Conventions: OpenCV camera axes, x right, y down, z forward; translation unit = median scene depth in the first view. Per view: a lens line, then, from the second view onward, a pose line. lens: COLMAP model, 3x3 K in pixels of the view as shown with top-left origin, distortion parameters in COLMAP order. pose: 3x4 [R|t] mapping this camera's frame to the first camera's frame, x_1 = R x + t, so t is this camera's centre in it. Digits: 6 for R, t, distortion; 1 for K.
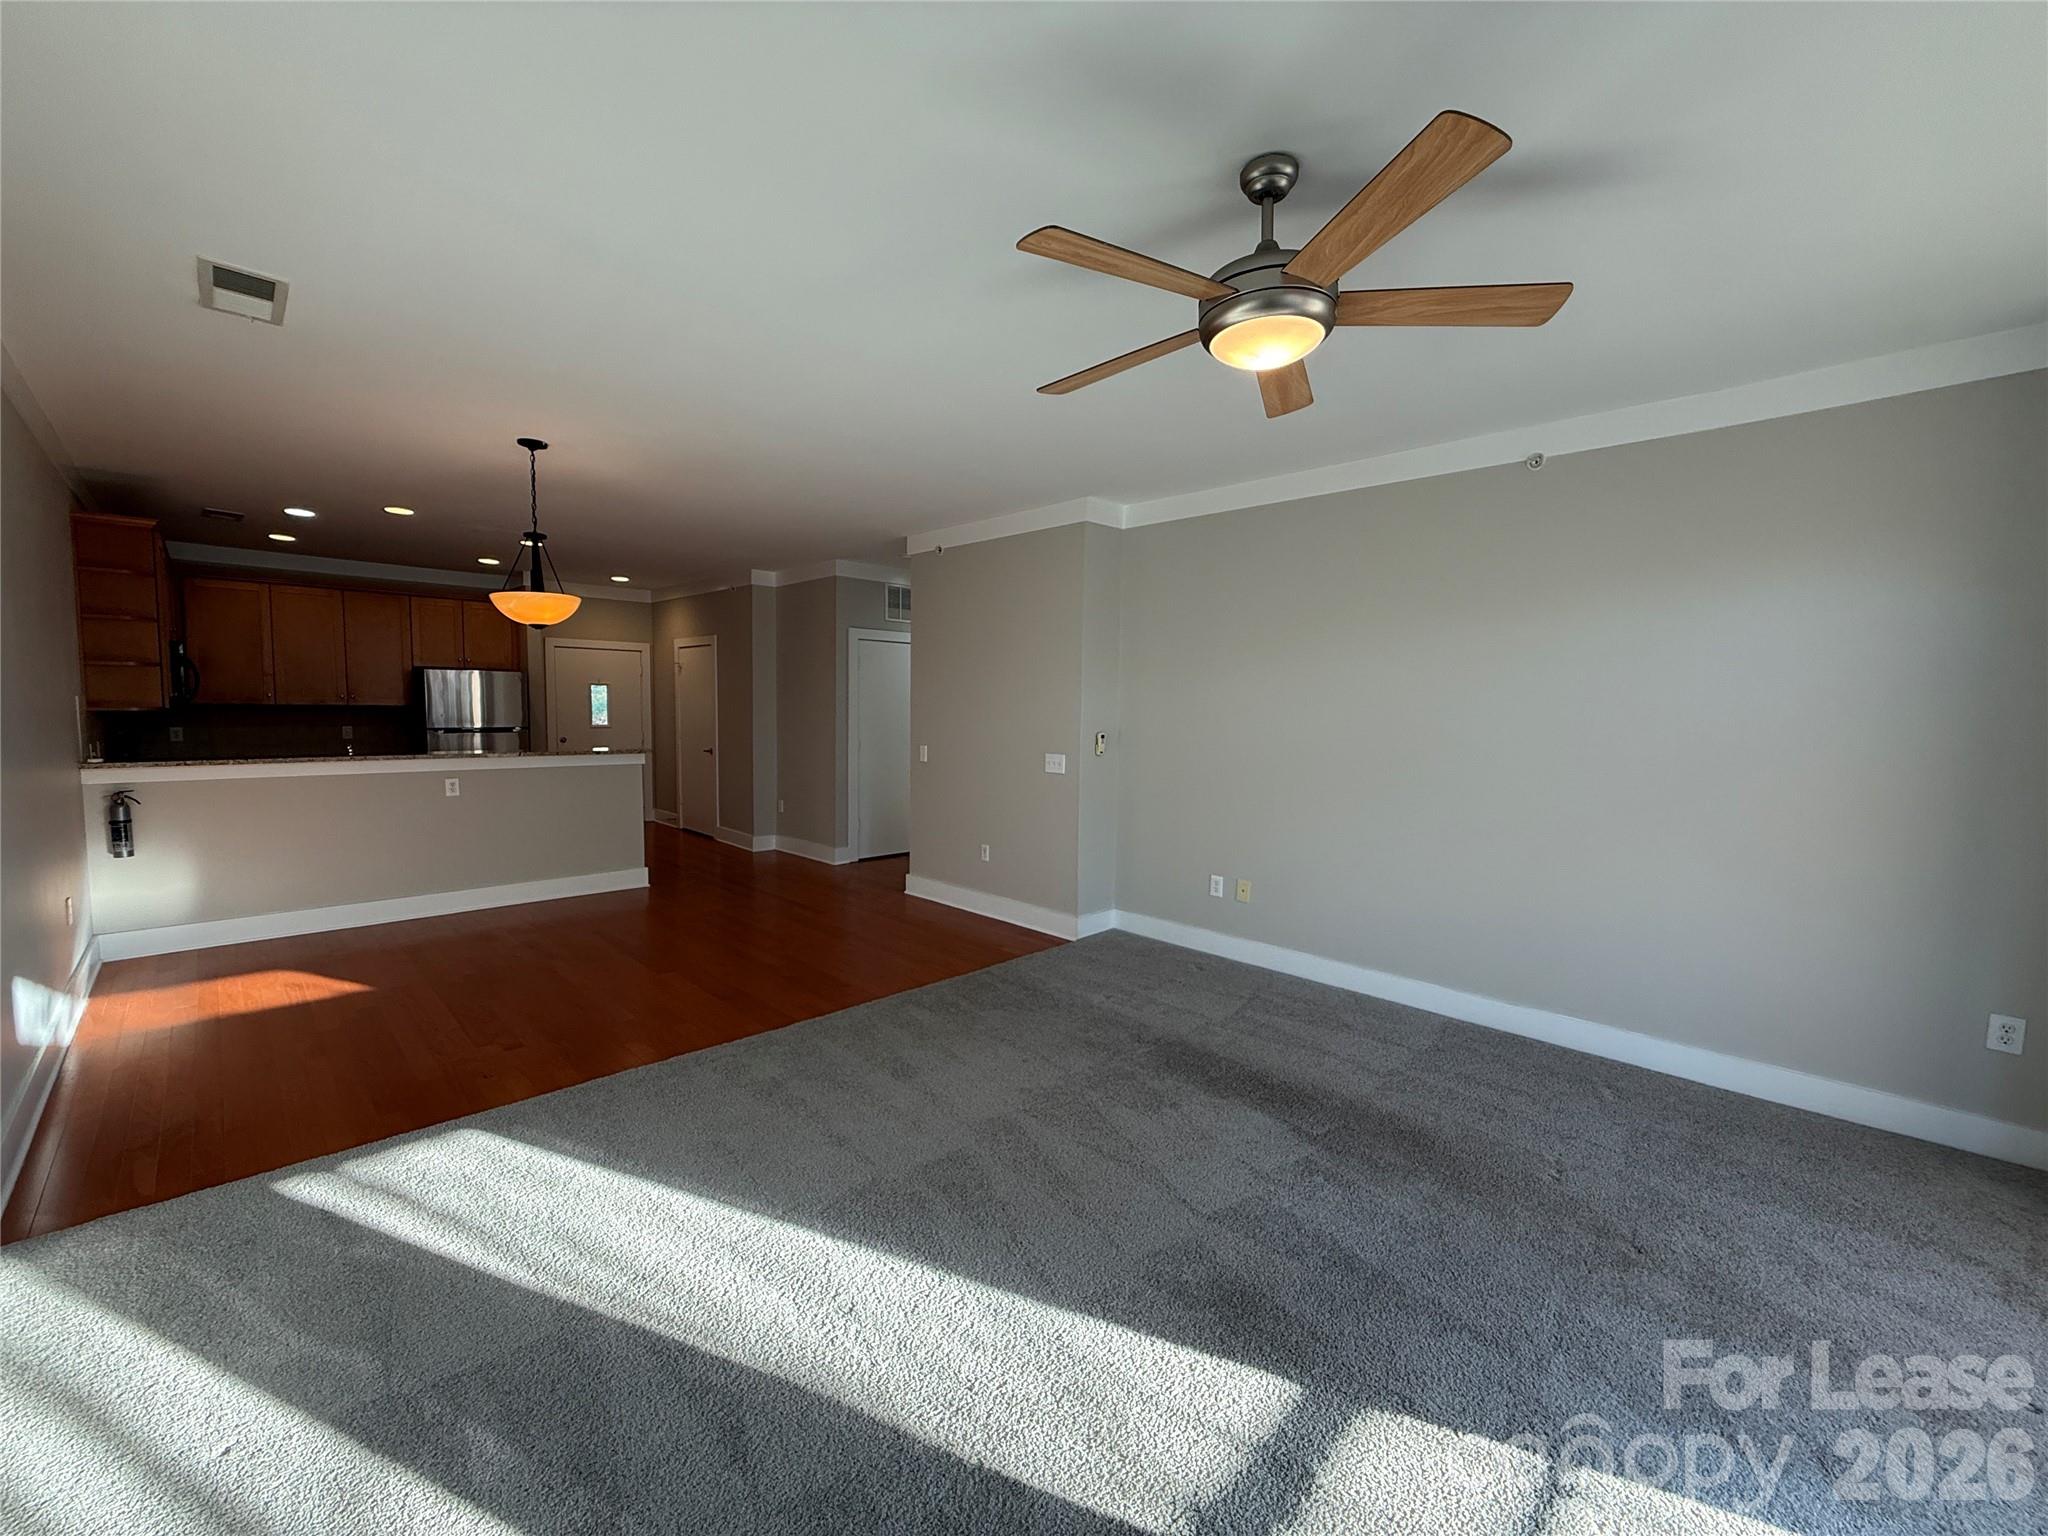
lens RADIAL K [[815.1, 0, 1024.1], [0, 815.1, 766.1], [0, 0, 1]] dist [-0.000277, 0.000345]
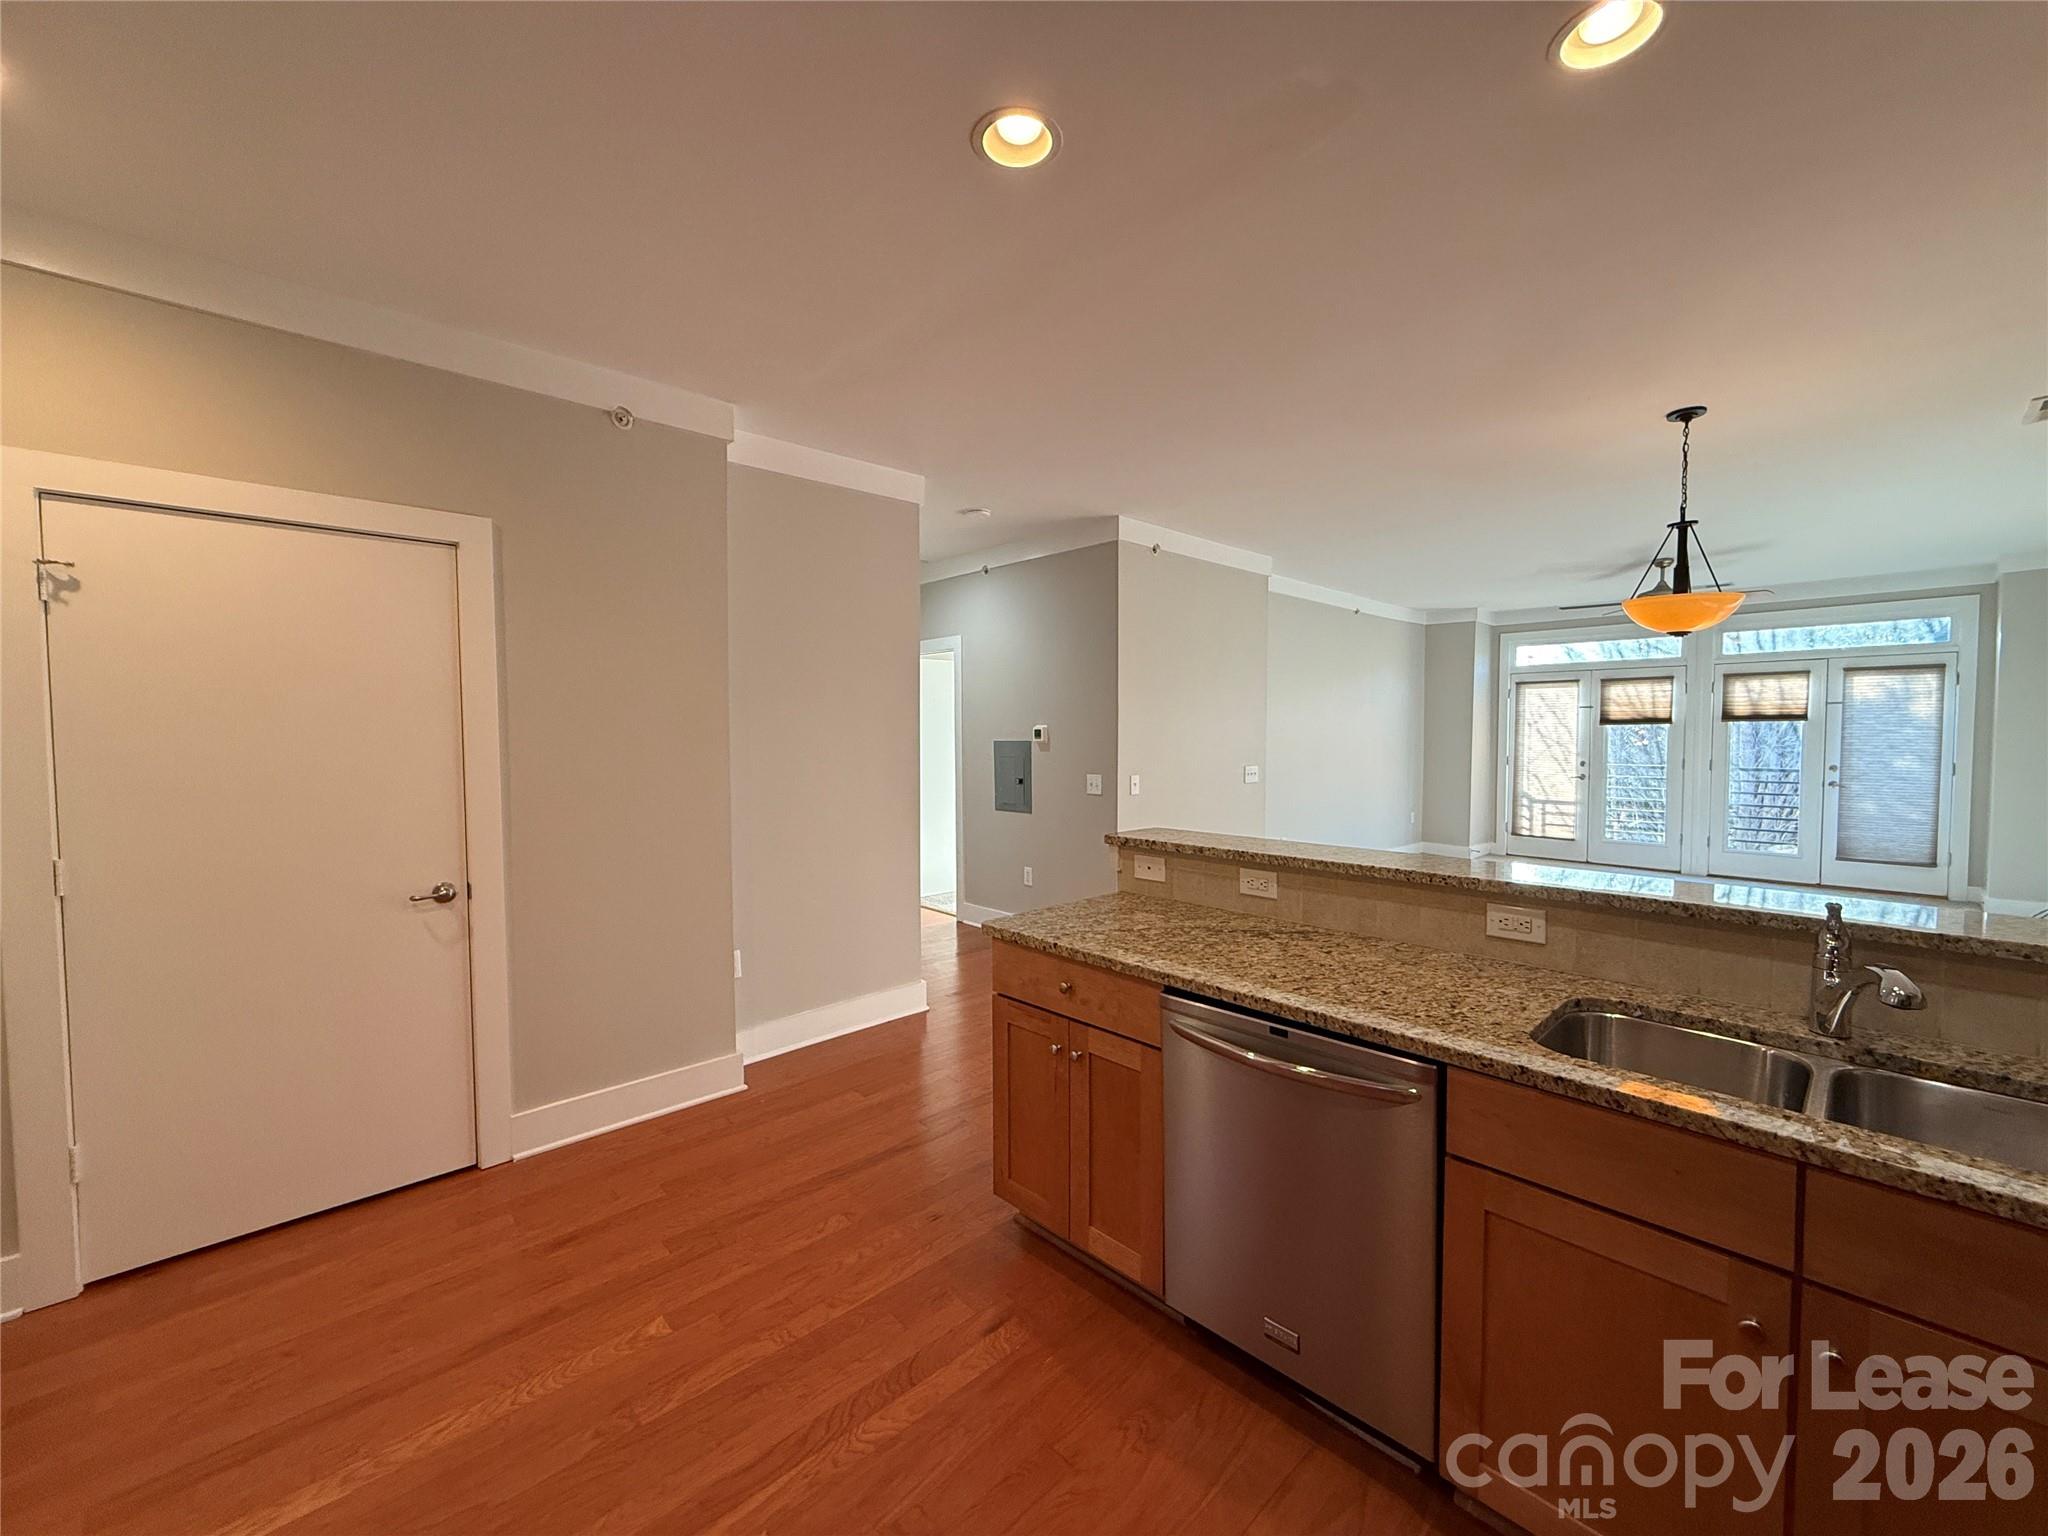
lens RADIAL K [[815.1, 0, 1024.1], [0, 815.1, 766.1], [0, 0, 1]] dist [-0.000277, 0.000345]
pose [[0.026133, -0.062236, 0.997719, -1.129526], [0.080620, 0.994940, 0.059951, -0.110074], [-0.996402, 0.078869, 0.031018, 1.287188]]
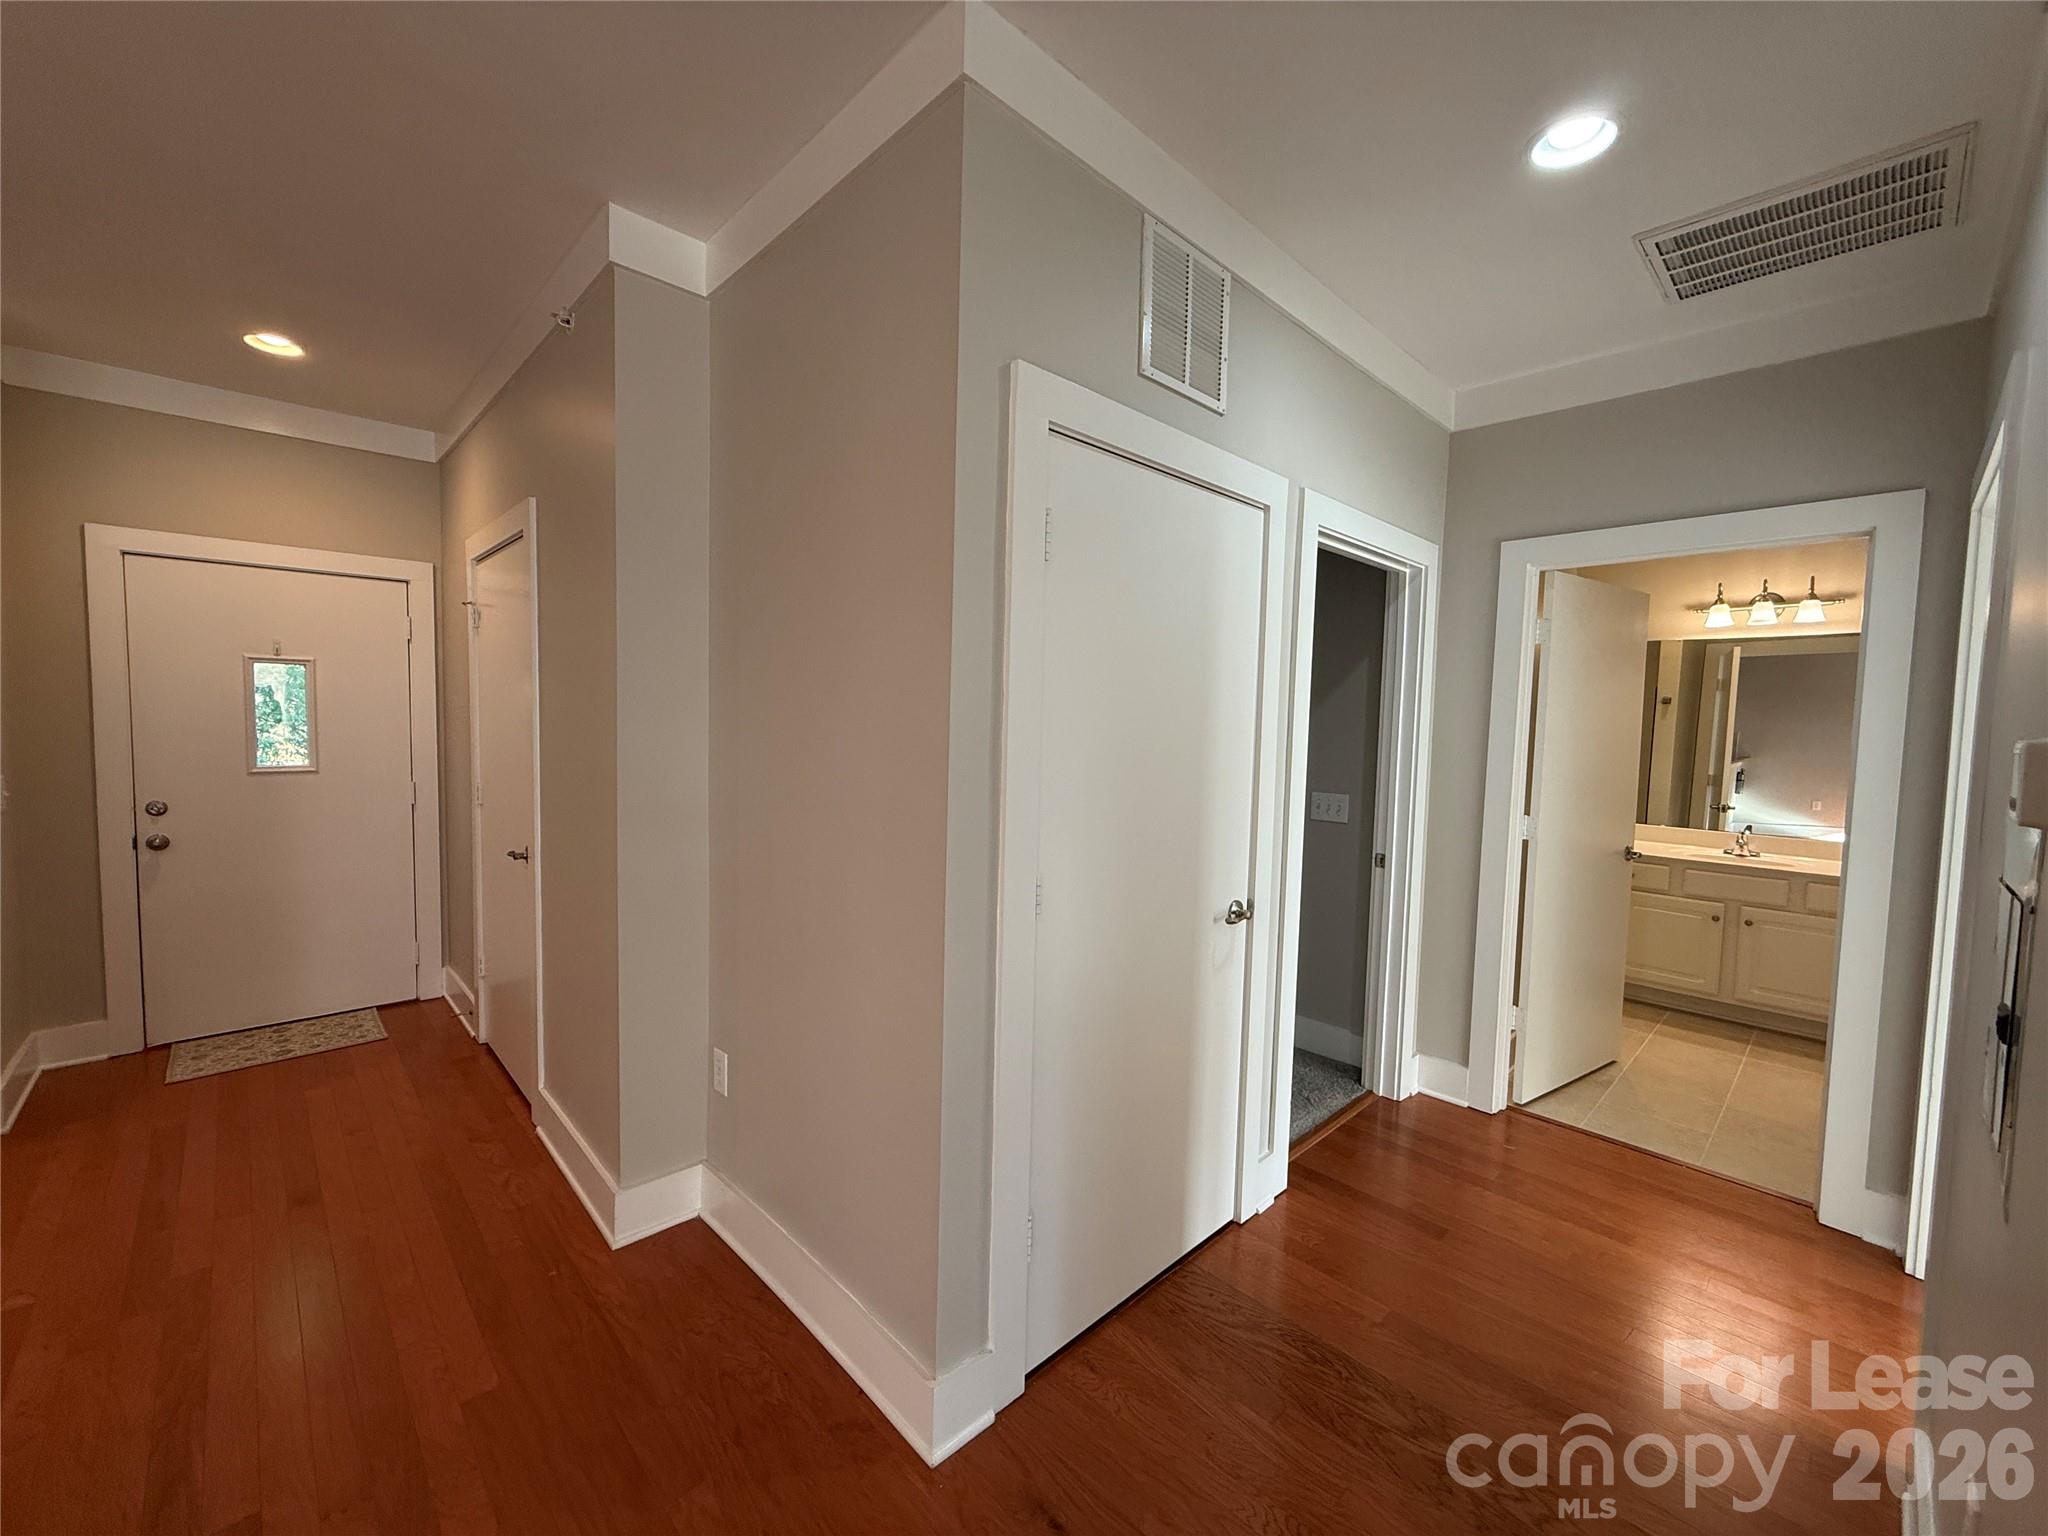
lens RADIAL K [[814.1, 0, 1022.2], [0, 814.1, 764.6], [0, 0, 1]] dist [-0.000954, -0.000114]
pose [[0.999789, 0.008196, -0.018826, -0.294714], [-0.008477, 0.999853, -0.014906, -0.087572], [0.018701, 0.015063, 0.999712, 1.120332]]
